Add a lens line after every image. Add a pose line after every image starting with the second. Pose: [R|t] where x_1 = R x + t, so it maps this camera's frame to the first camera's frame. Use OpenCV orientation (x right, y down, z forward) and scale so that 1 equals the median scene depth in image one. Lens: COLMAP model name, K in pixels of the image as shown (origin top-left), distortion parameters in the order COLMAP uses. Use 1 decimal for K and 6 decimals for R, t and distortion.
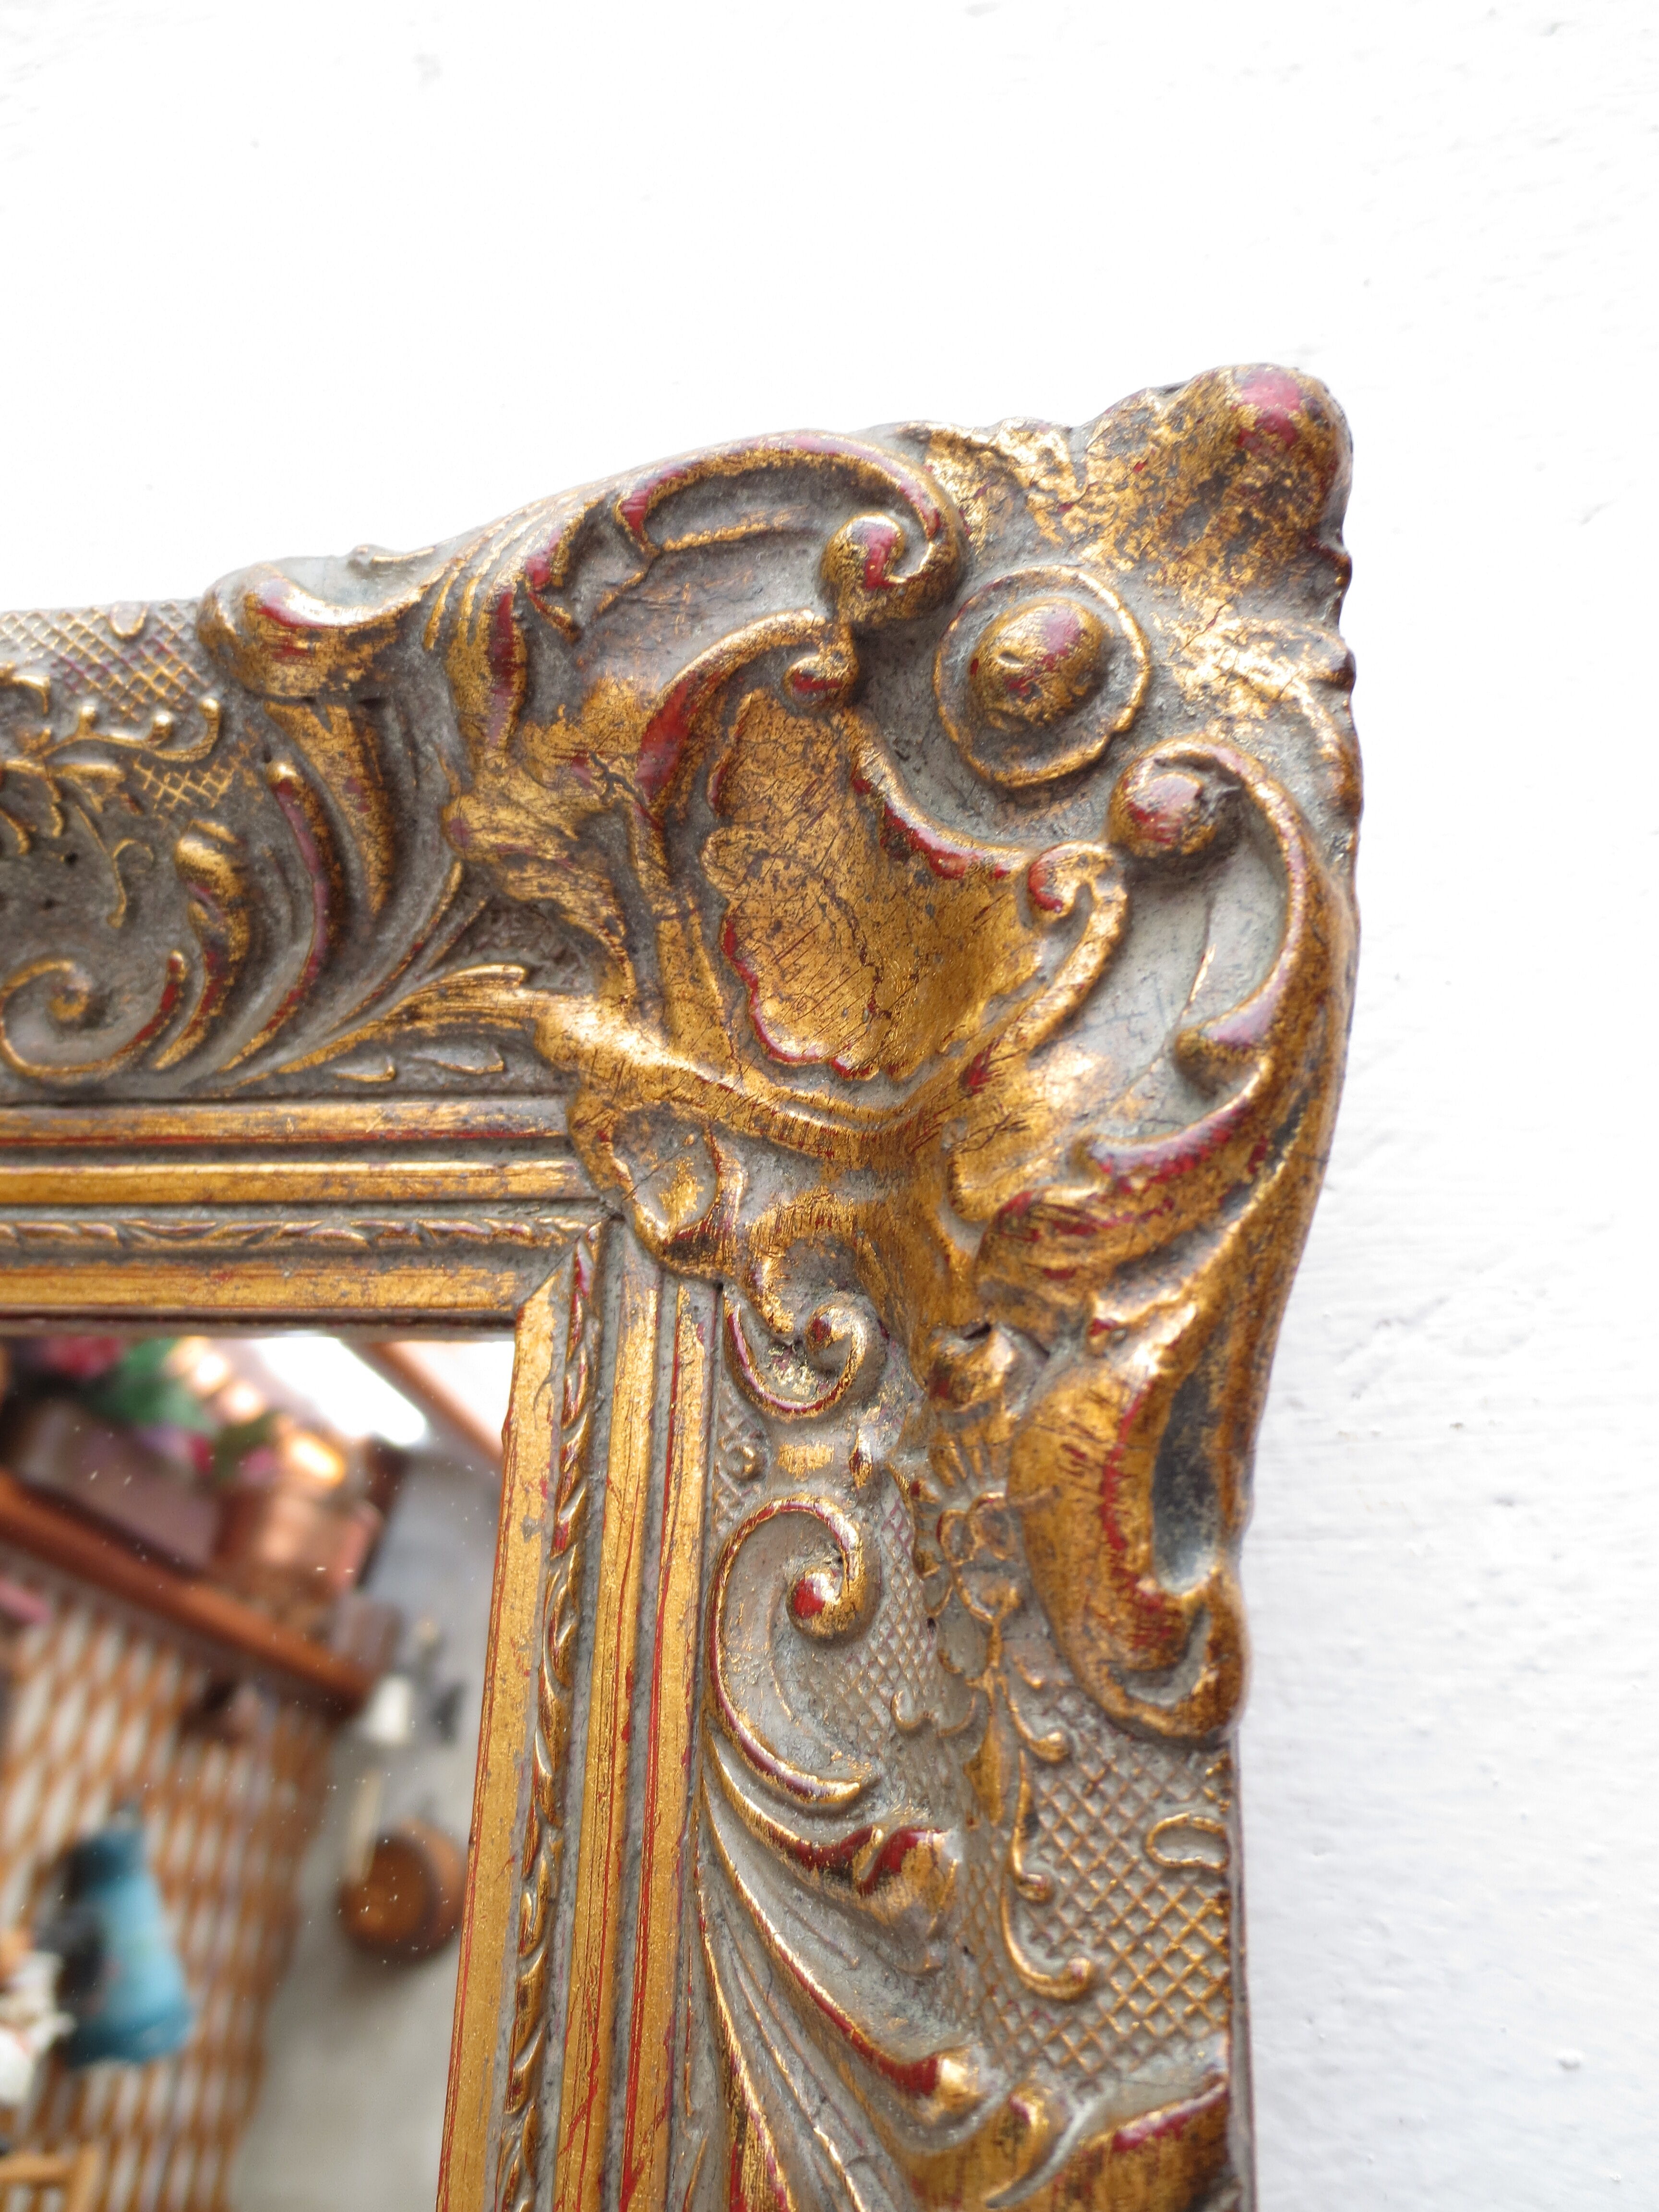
lens RADIAL K [[1609.7, 0, 829.5], [0, 1609.7, 1106.0], [0, 0, 1]] dist [-0.011058, -0.003429]
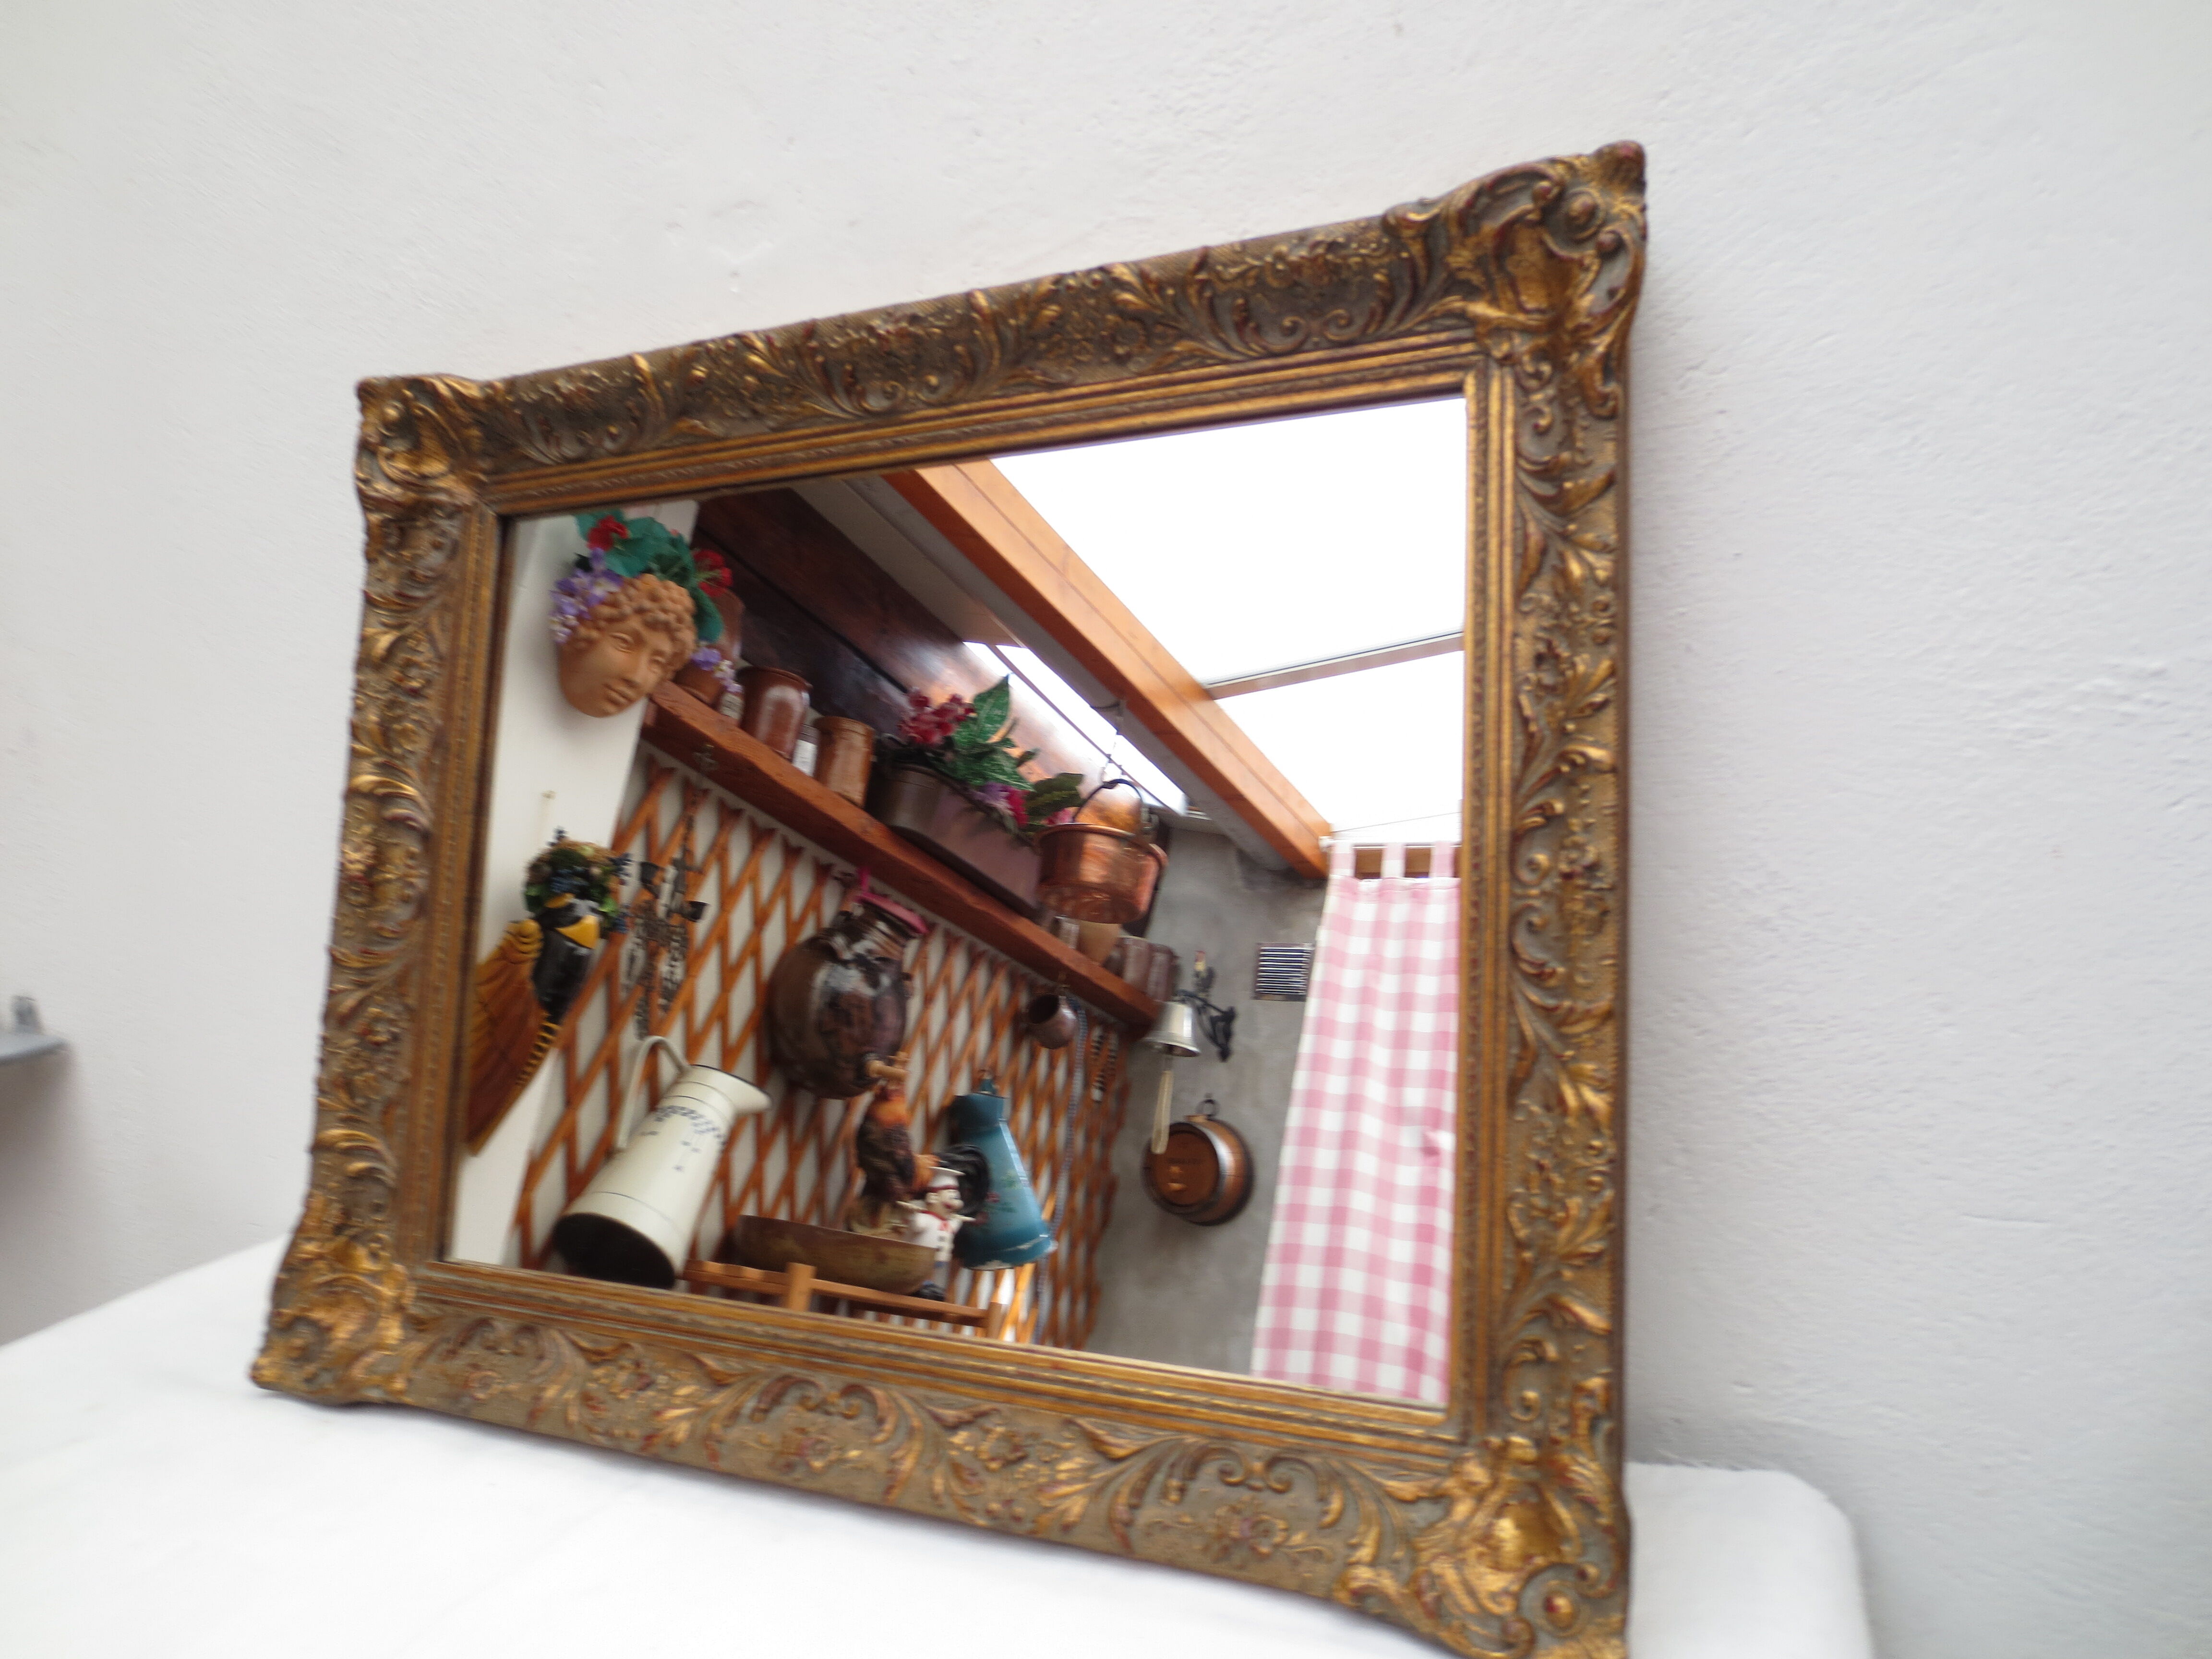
lens RADIAL K [[1609.7, 0, 1098.4], [0, 1609.7, 835.2], [0, 0, 1]] dist [-0.011058, -0.003429]
pose [[0.963106, -0.036288, -0.266663, -0.038493], [0.085728, 0.980618, 0.176182, 0.493317], [0.255101, -0.192542, 0.947550, -3.635718]]
